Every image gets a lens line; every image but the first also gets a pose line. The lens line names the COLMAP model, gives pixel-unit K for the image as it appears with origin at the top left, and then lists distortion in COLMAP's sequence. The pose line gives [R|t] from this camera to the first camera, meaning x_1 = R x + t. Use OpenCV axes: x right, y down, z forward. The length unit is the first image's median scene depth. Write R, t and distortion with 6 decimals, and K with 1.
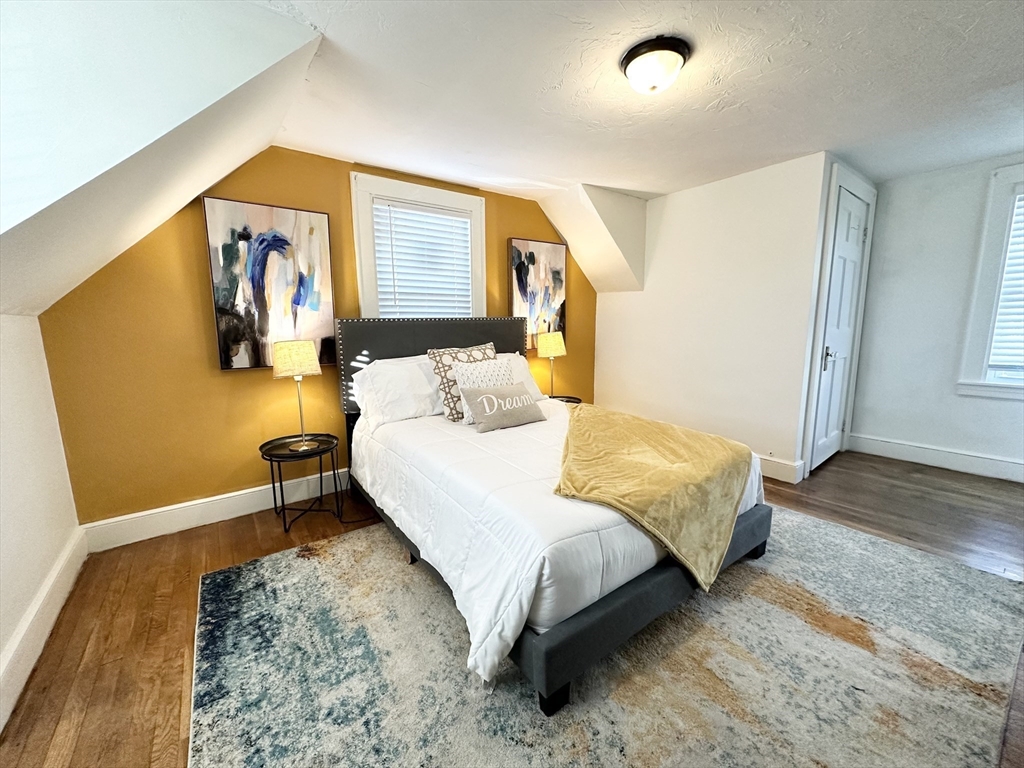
lens RADIAL K [[411.6, 0, 514.8], [0, 411.6, 381.2], [0, 0, 1]] dist [-0.015036, 0.000656]
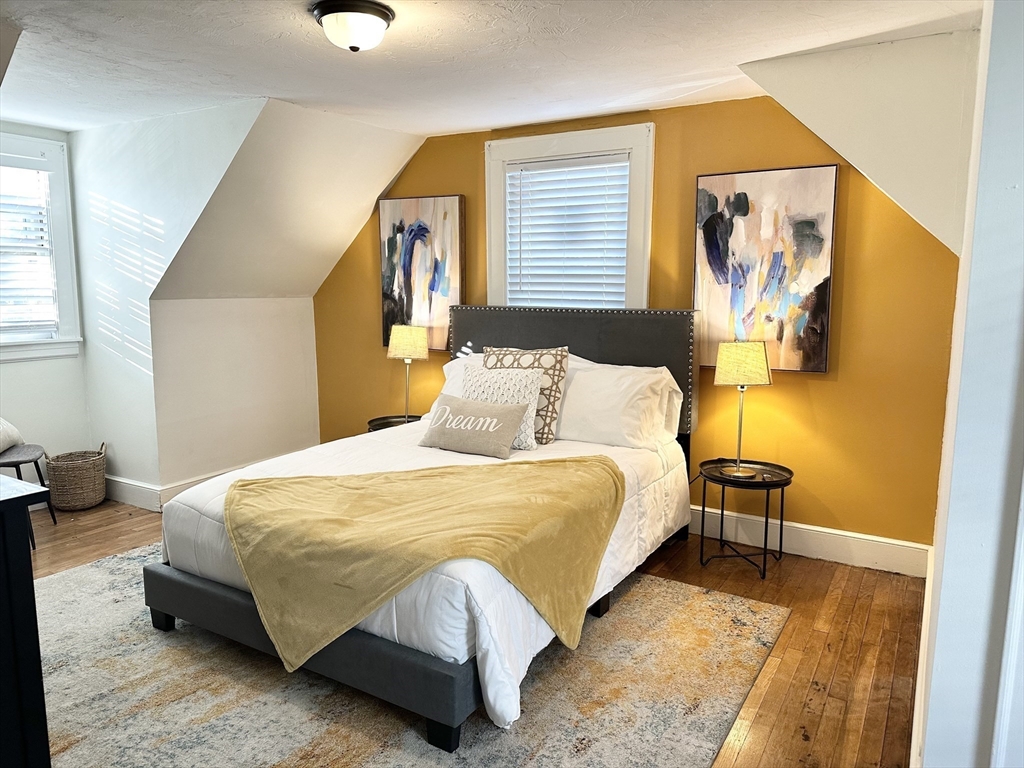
lens RADIAL K [[723.4, 0, 516.3], [0, 723.4, 387.1], [0, 0, 1]] dist [0.022732, -0.018354]
pose [[0.368966, 0.142011, -0.918530, 1.144885], [-0.144470, 0.985010, 0.094257, -0.140547], [0.918146, 0.097922, 0.383951, 0.496264]]
